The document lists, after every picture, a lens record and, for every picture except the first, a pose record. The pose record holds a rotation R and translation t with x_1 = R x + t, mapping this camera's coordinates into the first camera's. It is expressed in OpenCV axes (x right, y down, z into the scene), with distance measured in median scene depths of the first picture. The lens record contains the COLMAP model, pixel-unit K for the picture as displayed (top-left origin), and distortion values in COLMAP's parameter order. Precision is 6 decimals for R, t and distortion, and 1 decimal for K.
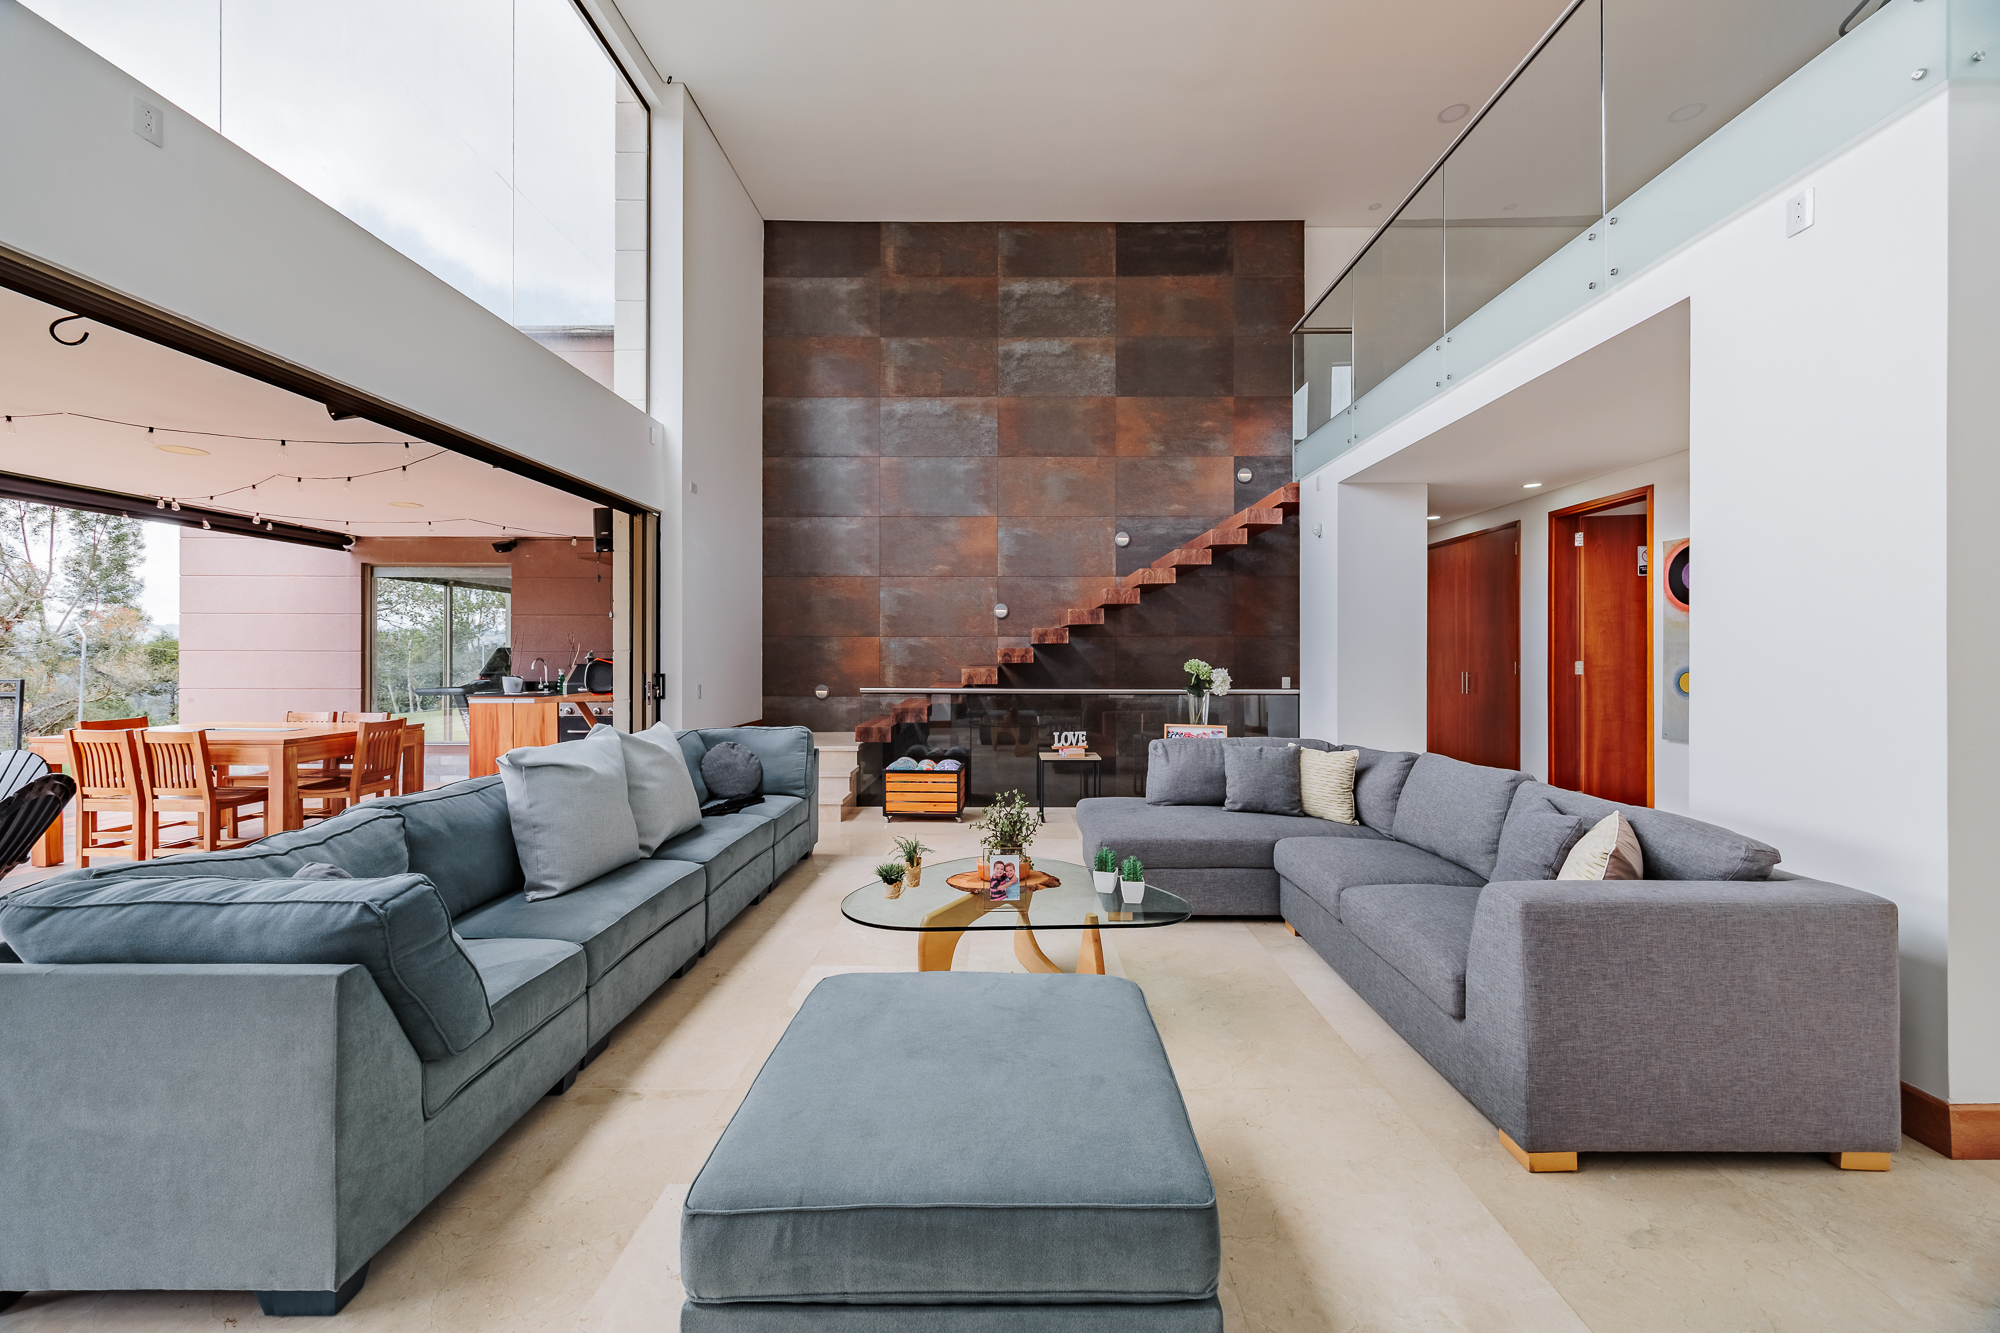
lens RADIAL K [[751.6, 0, 1010.4], [0, 751.6, 655.3], [0, 0, 1]] dist [0.001552, -0.000324]
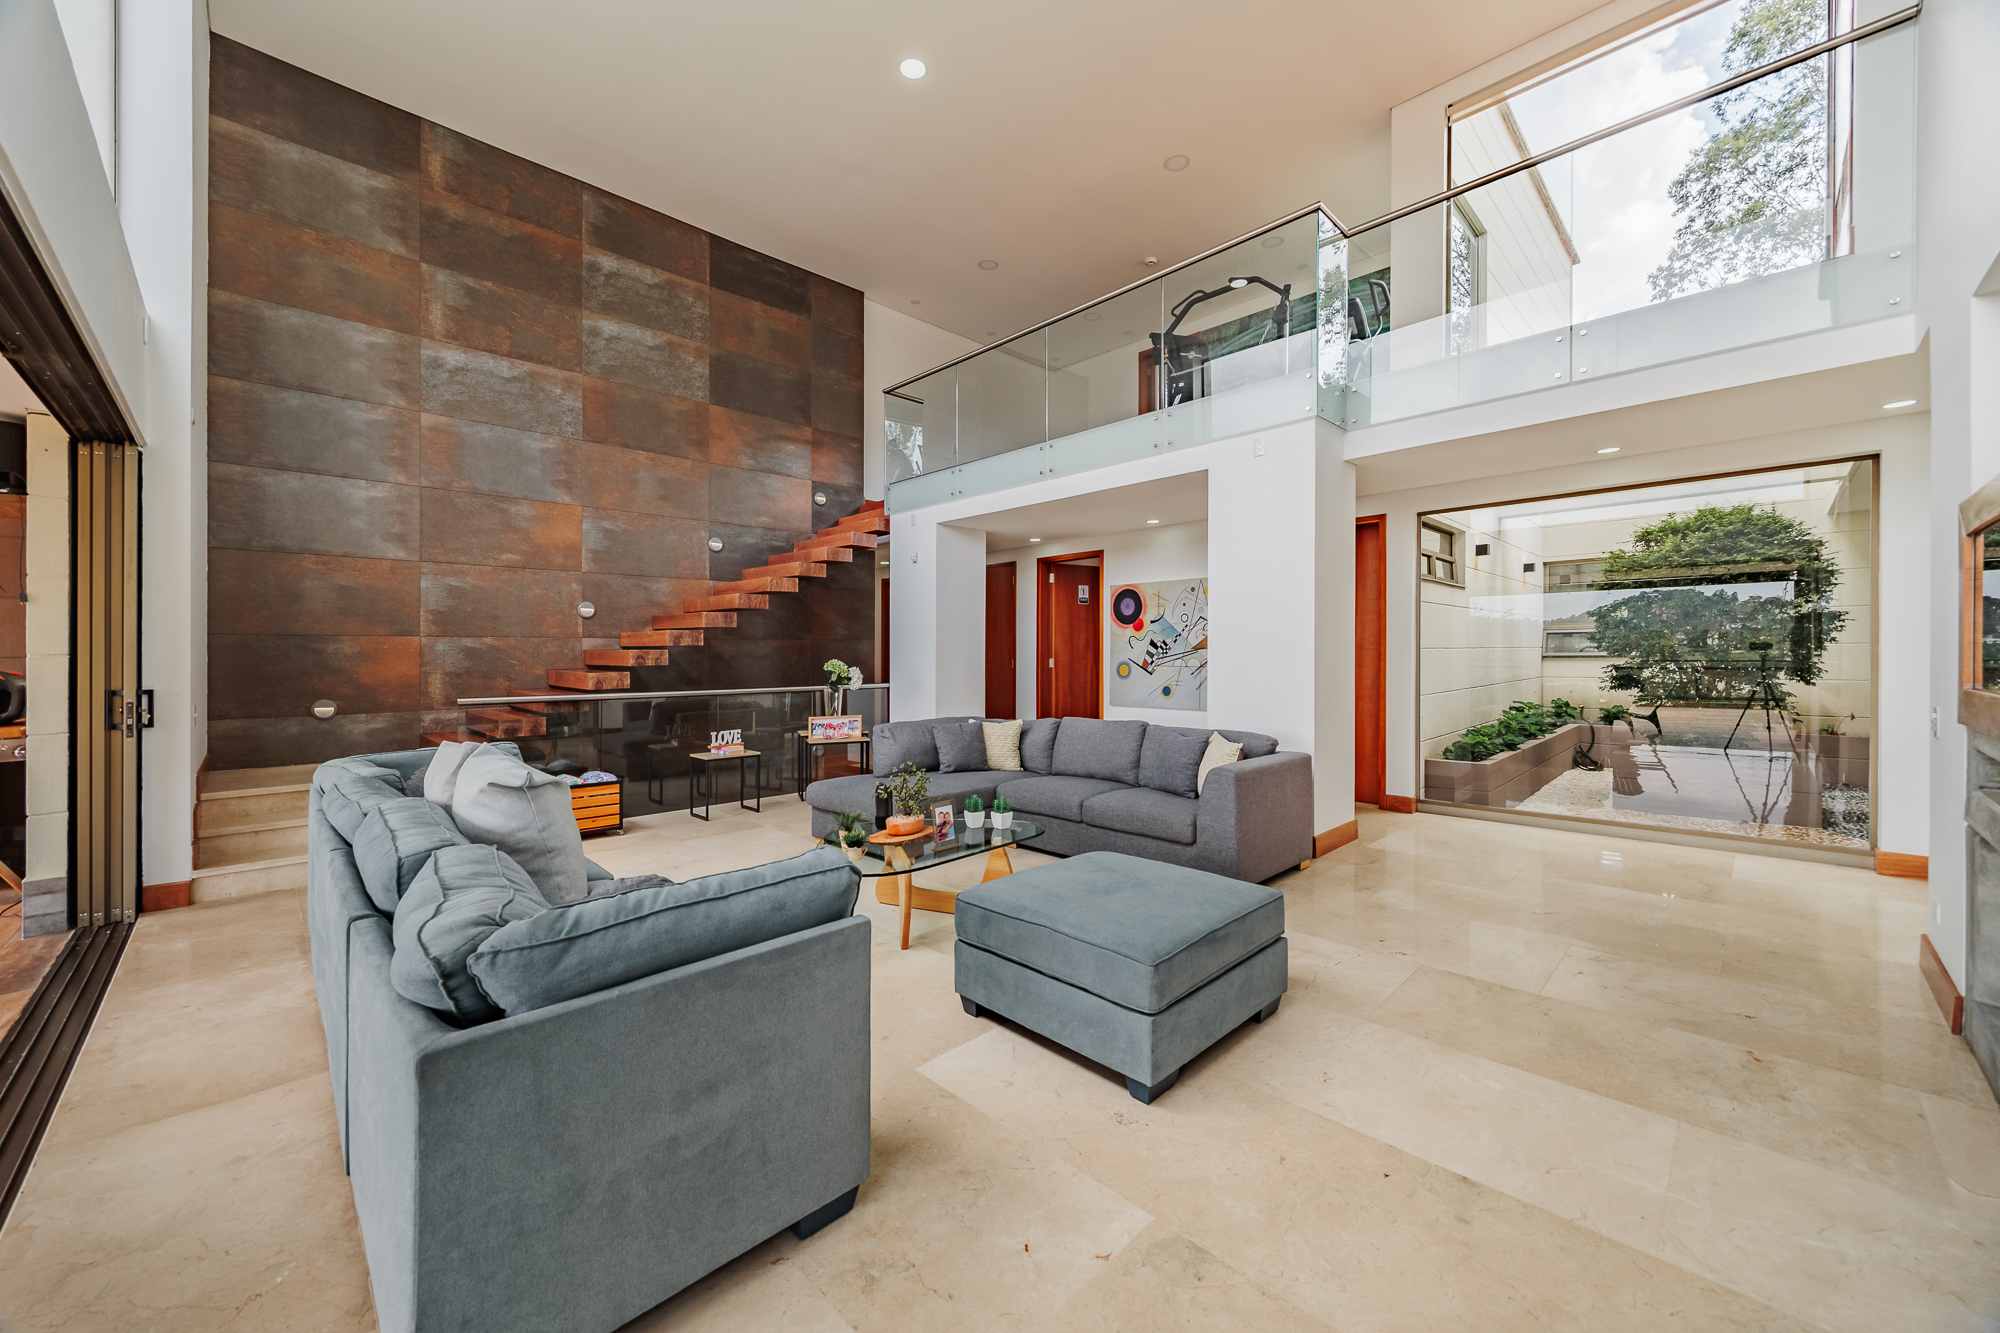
lens RADIAL K [[751.6, 0, 995.5], [0, 751.6, 664.9], [0, 0, 1]] dist [0.001552, -0.000324]
pose [[0.711747, -0.015495, 0.702265, -0.307539], [0.008479, 0.999873, 0.013468, -0.000049], [-0.702384, -0.003631, 0.711789, -0.000694]]
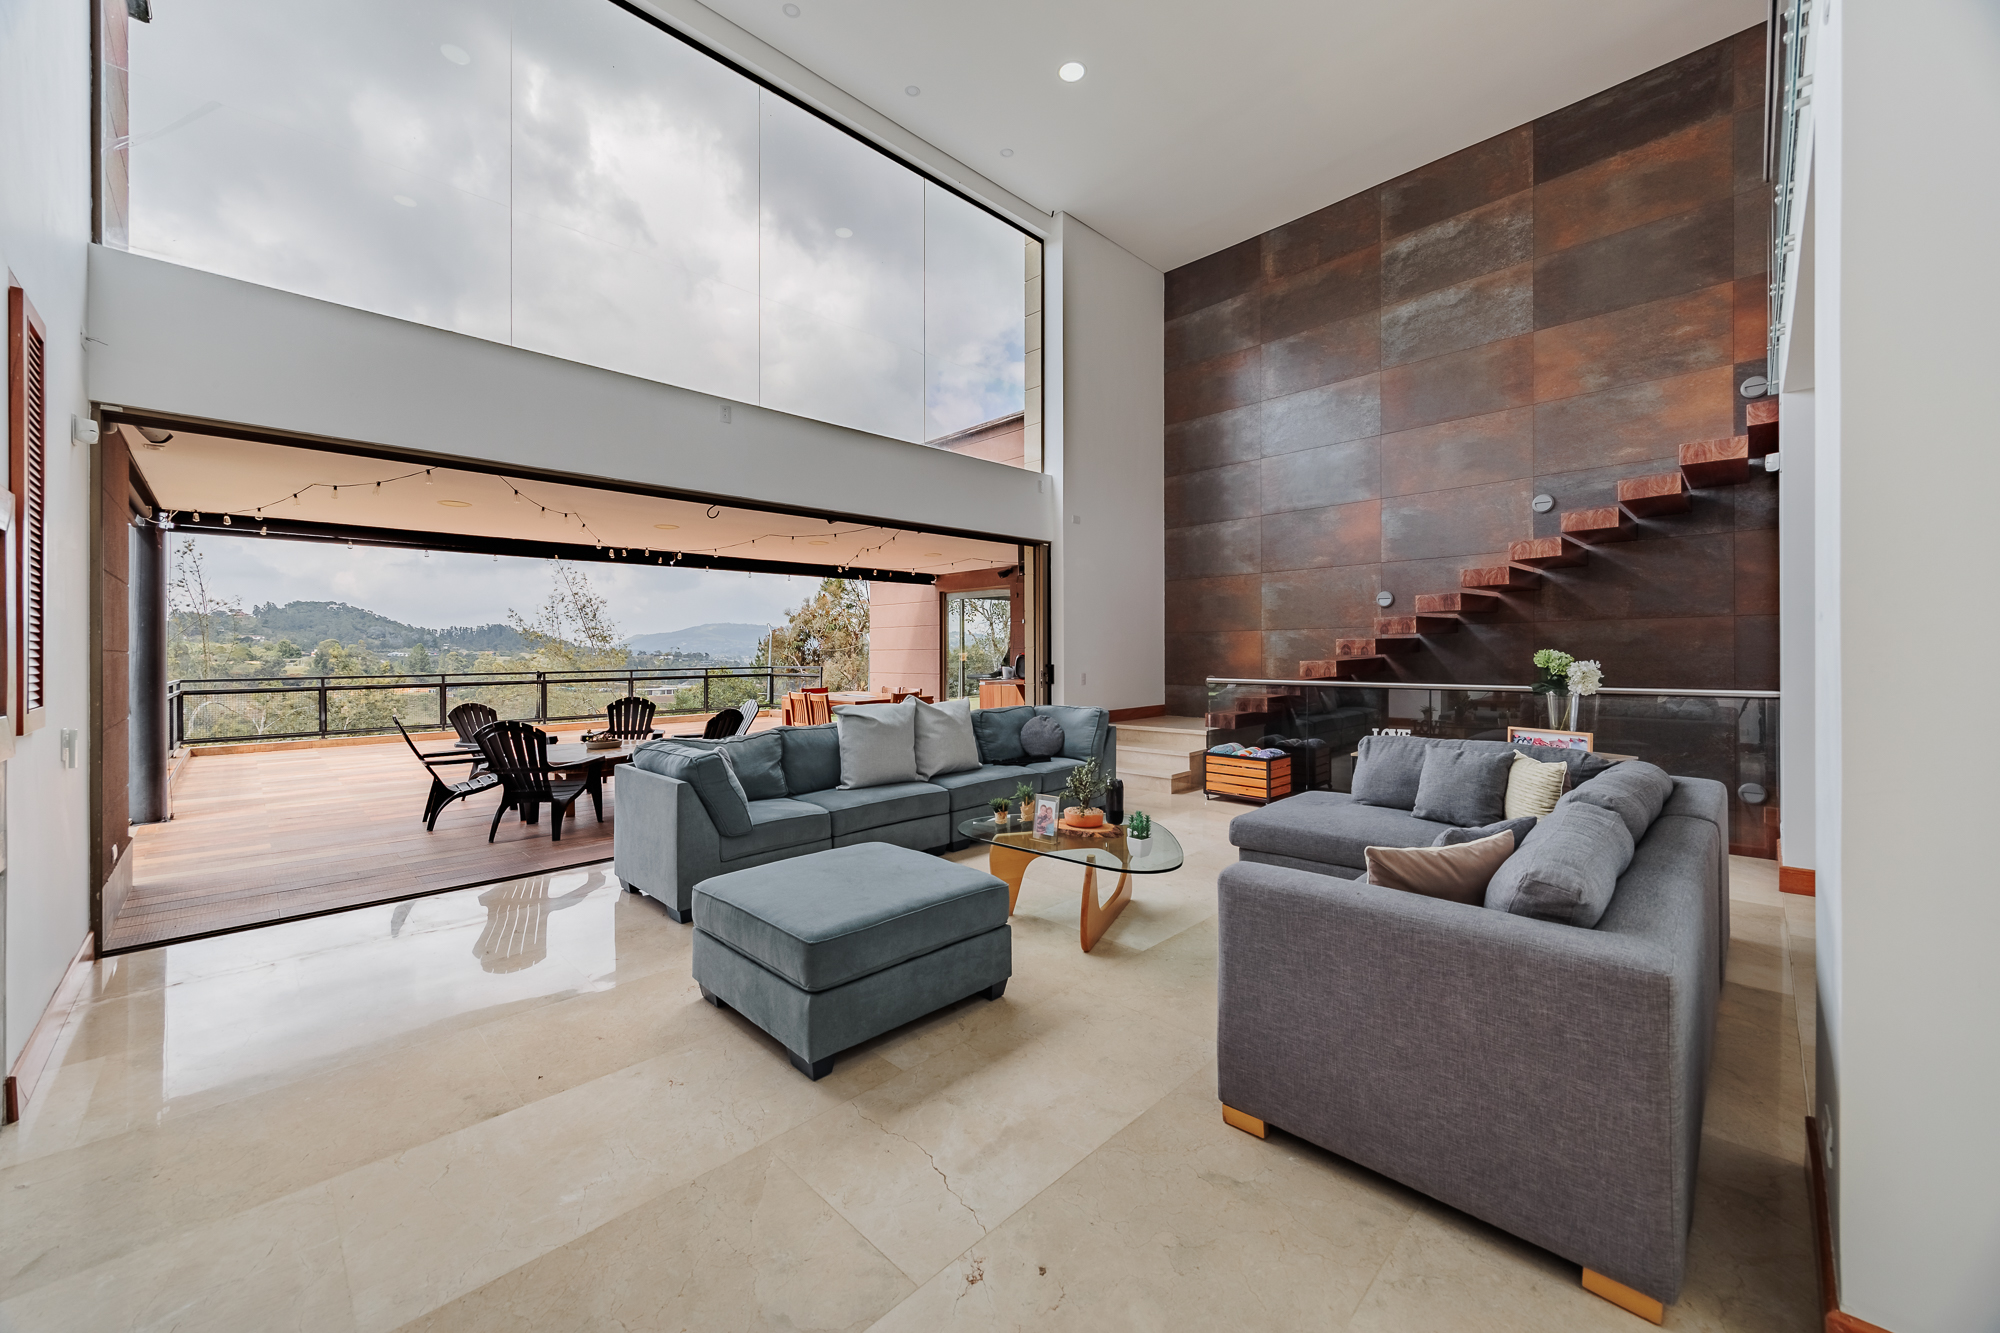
lens RADIAL K [[751.6, 0, 1000.0], [0, 751.6, 646.9], [0, 0, 1]] dist [0.001552, -0.000324]
pose [[0.708165, -0.012315, -0.705940, 0.311822], [0.011780, 0.999915, -0.005626, -0.000214], [0.705949, -0.004332, 0.708250, -0.000172]]
